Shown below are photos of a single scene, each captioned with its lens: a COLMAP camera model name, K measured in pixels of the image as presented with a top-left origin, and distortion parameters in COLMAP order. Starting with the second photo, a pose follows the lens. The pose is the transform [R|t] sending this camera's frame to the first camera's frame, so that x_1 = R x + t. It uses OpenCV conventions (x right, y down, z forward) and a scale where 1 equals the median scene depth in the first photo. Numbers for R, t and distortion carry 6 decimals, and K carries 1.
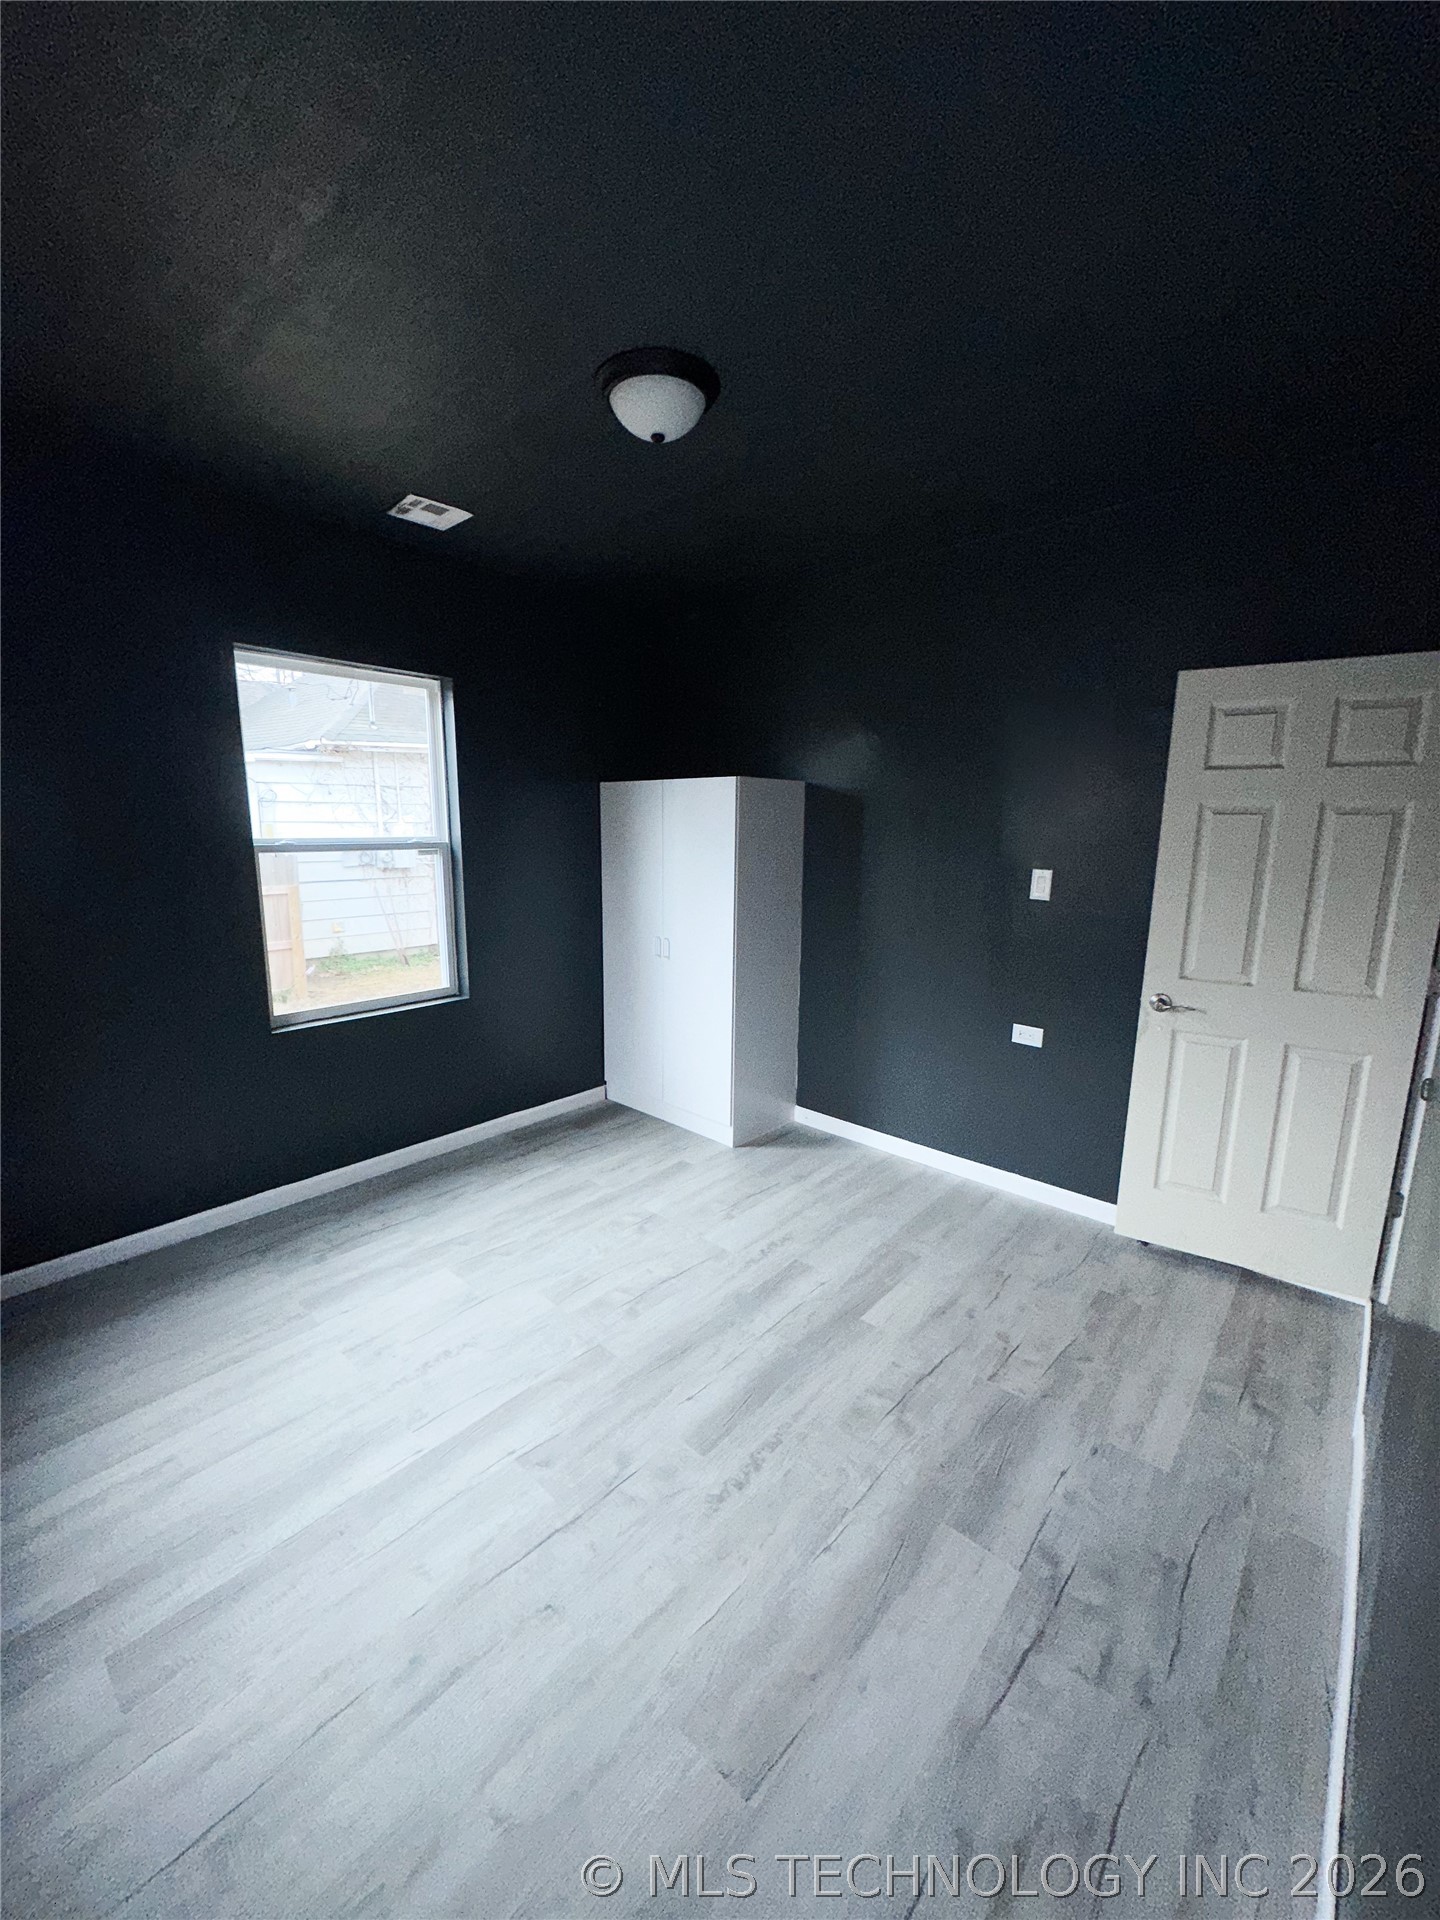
lens RADIAL K [[766.6, 0, 716.4], [0, 766.6, 964.7], [0, 0, 1]] dist [-0.002498, -0.000264]
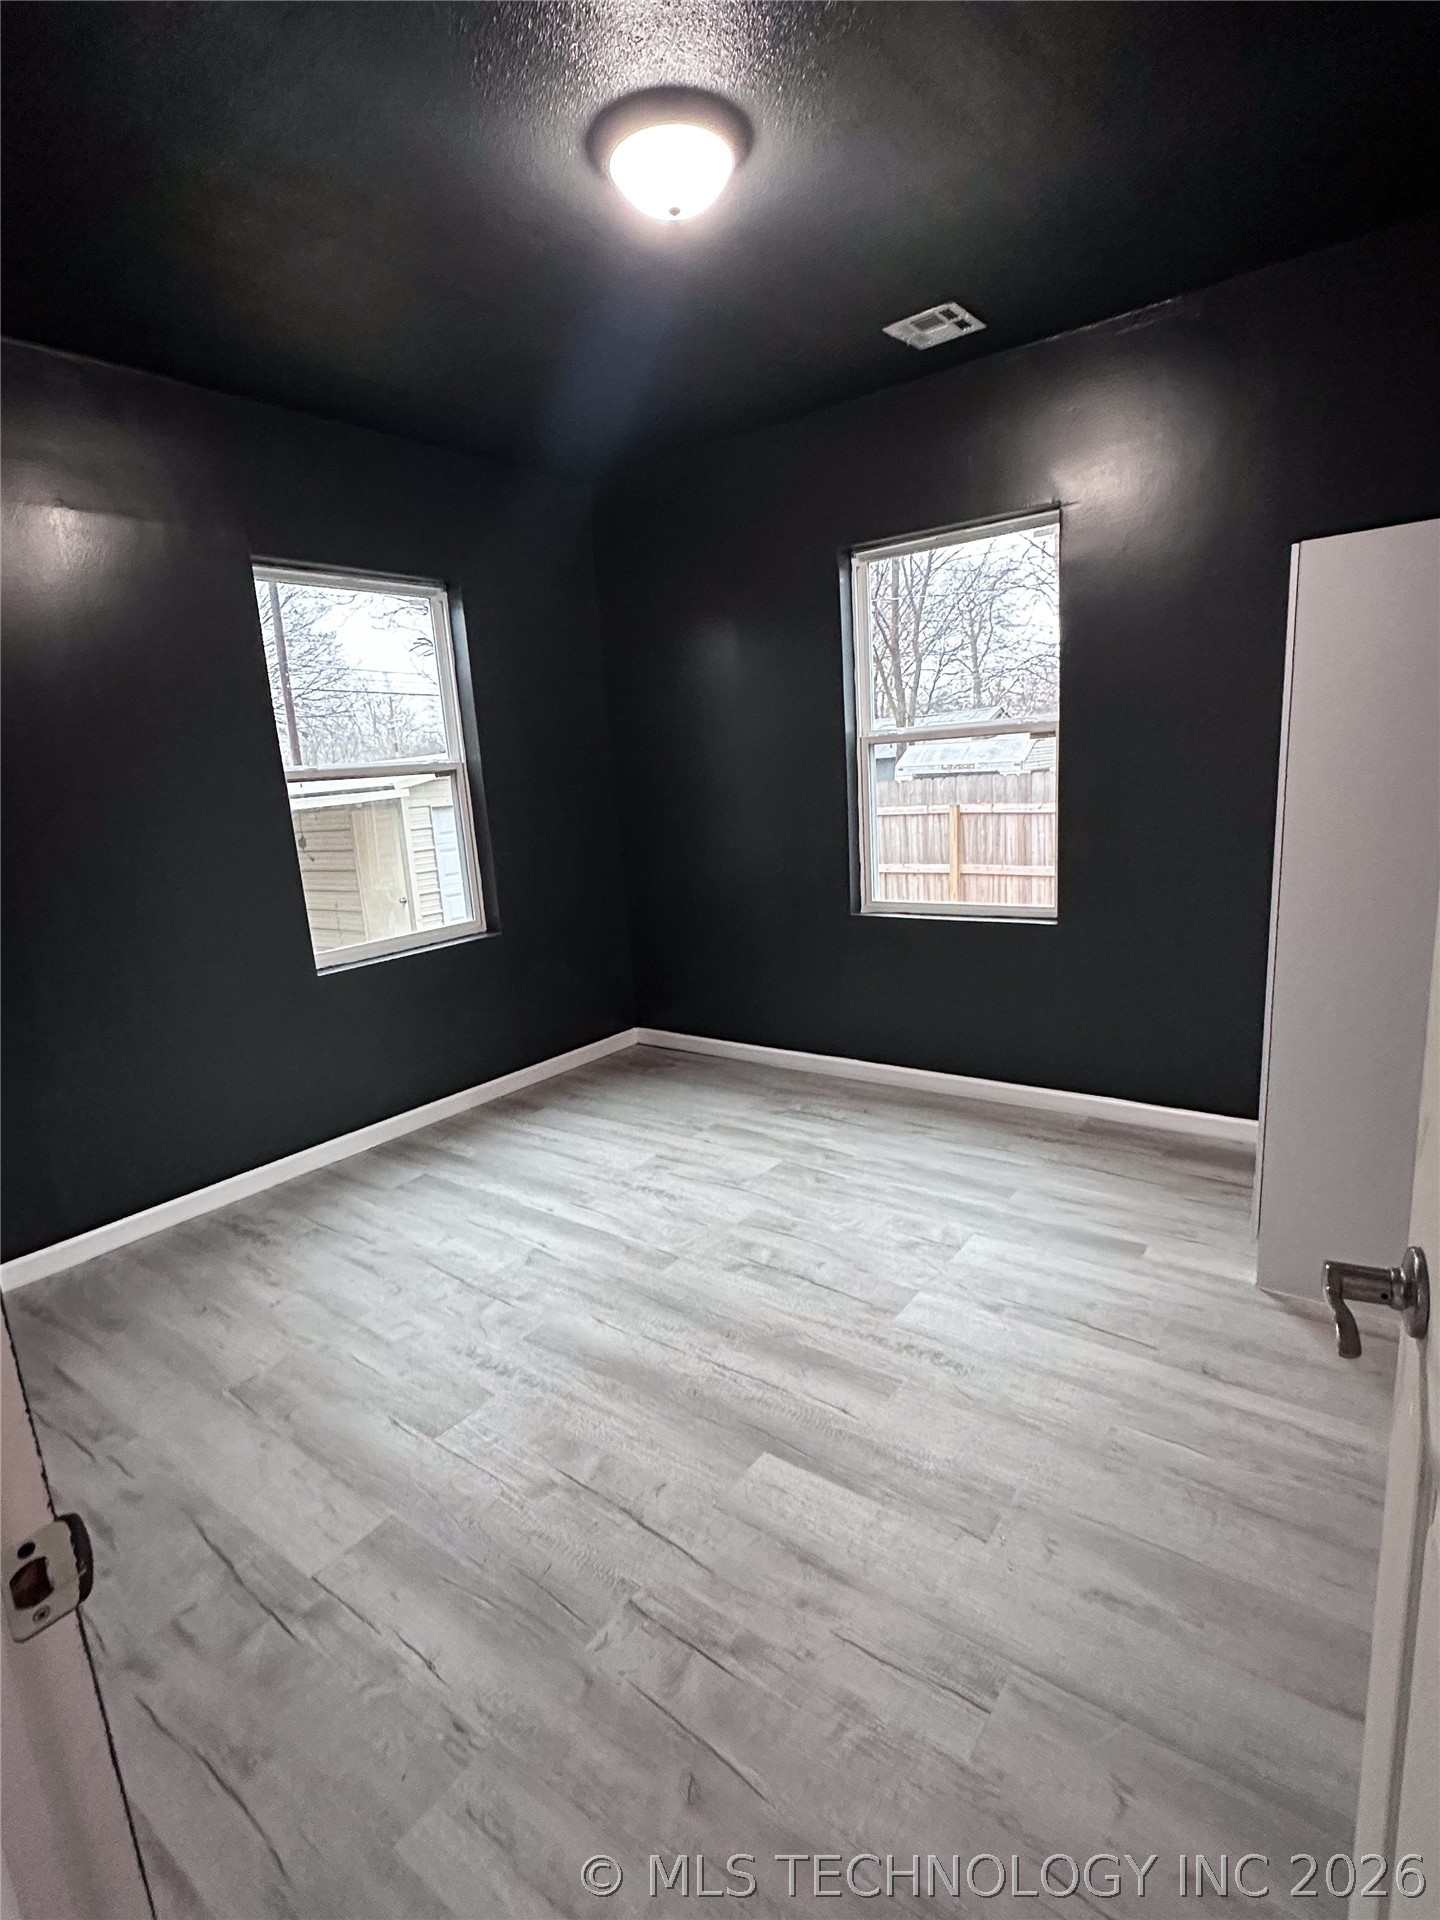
lens RADIAL K [[953.8, 0, 715.5], [0, 953.8, 960.5], [0, 0, 1]] dist [-0.005164, 0.000655]
pose [[0.073044, 0.181676, -0.980642, 0.967397], [-0.115716, 0.978171, 0.172599, -0.073728], [0.990593, 0.100869, 0.092472, 0.926919]]
